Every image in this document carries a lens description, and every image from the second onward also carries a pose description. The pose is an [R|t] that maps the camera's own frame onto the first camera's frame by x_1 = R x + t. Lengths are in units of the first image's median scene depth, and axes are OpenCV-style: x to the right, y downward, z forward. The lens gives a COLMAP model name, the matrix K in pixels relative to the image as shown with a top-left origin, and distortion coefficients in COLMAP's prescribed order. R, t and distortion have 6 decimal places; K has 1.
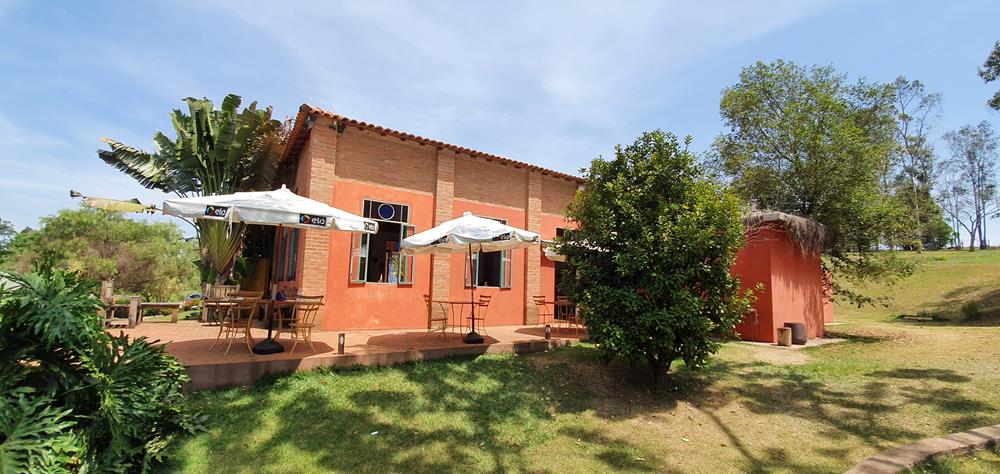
lens RADIAL K [[379.7, 0, 500.5], [0, 379.7, 249.7], [0, 0, 1]] dist [-0.000023, -0.011800]
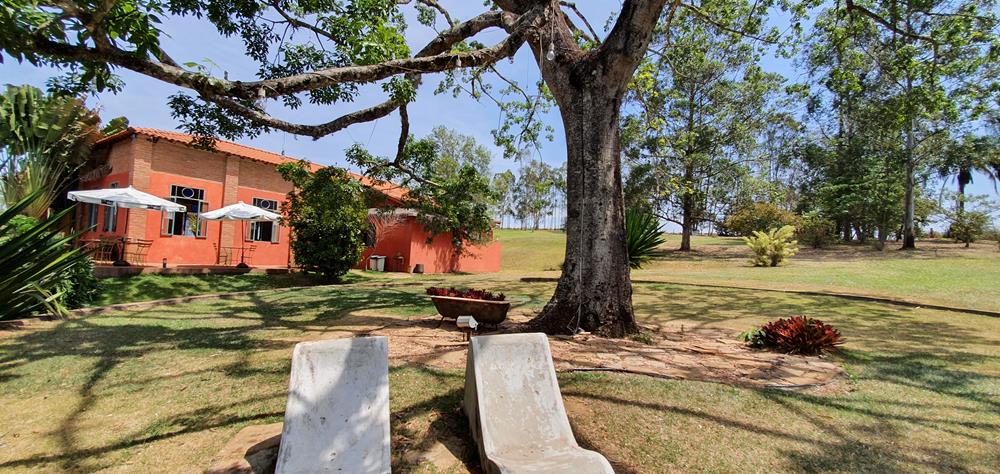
lens RADIAL K [[379.7, 0, 500.5], [0, 379.7, 249.7], [0, 0, 1]] dist [-0.000023, -0.011800]
pose [[0.911160, 0.037144, 0.410374, 0.285139], [-0.075315, 0.994164, 0.077238, -0.087396], [-0.405110, -0.101284, 0.908640, -1.112937]]
